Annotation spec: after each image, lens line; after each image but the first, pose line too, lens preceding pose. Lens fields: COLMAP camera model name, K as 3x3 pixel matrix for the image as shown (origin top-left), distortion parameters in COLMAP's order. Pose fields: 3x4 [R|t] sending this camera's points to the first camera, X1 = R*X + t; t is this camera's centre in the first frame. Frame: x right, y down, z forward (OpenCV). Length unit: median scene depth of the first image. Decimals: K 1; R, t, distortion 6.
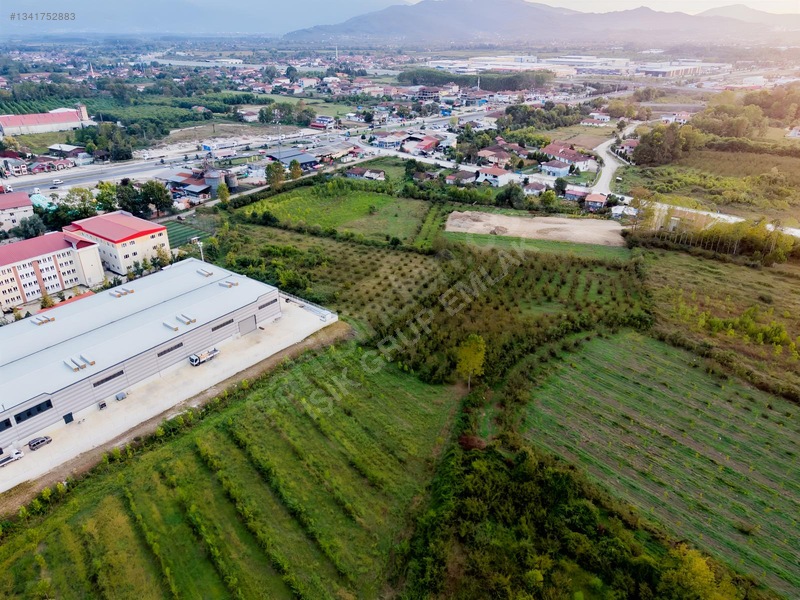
lens RADIAL K [[551.9, 0, 400.0], [0, 551.9, 300.0], [0, 0, 1]] dist [0.030584, -0.029969]
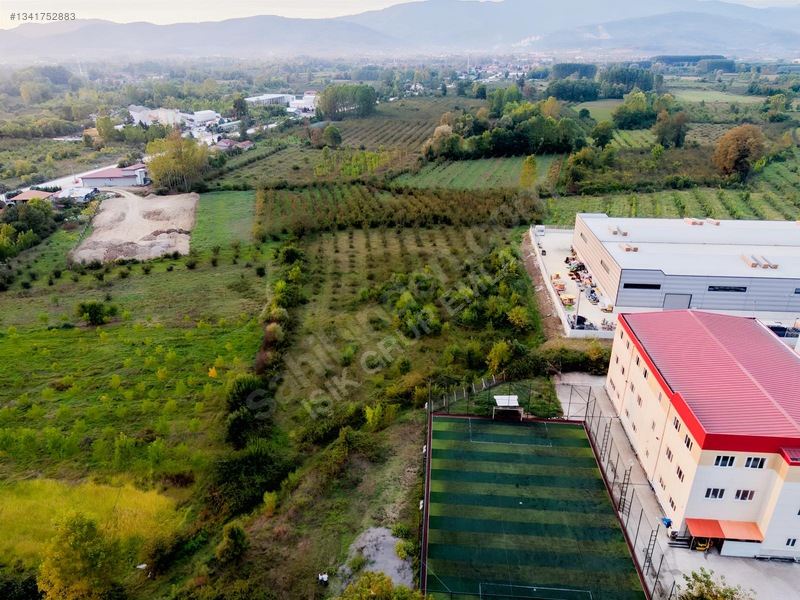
lens RADIAL K [[551.9, 0, 400.0], [0, 551.9, 300.0], [0, 0, 1]] dist [0.030584, -0.029969]
pose [[-0.525052, -0.348507, 0.776443, -0.400042], [0.372605, 0.726102, 0.577877, -0.267517], [-0.765171, 0.592722, -0.251386, 0.754859]]
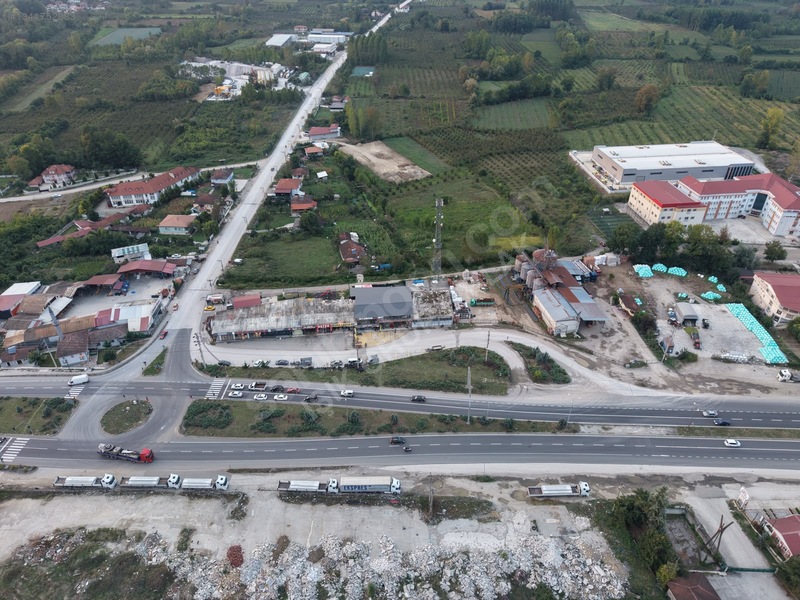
lens RADIAL K [[551.9, 0, 400.0], [0, 551.9, 300.0], [0, 0, 1]] dist [0.030584, -0.029969]
pose [[-0.683494, -0.410145, 0.603836, -0.618510], [0.318272, 0.577003, 0.752177, -0.761067], [-0.656917, 0.706292, -0.263840, 1.232712]]
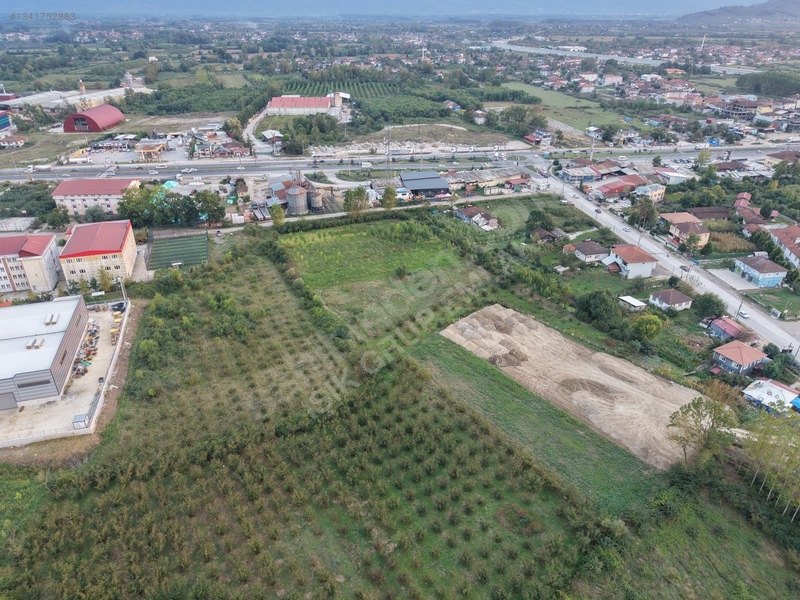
lens RADIAL K [[551.9, 0, 400.0], [0, 551.9, 300.0], [0, 0, 1]] dist [0.030584, -0.029969]
pose [[0.805789, 0.277080, -0.523384, 0.298962], [-0.262571, 0.959332, 0.103622, -0.169743], [0.530811, 0.053928, 0.845773, 0.284166]]
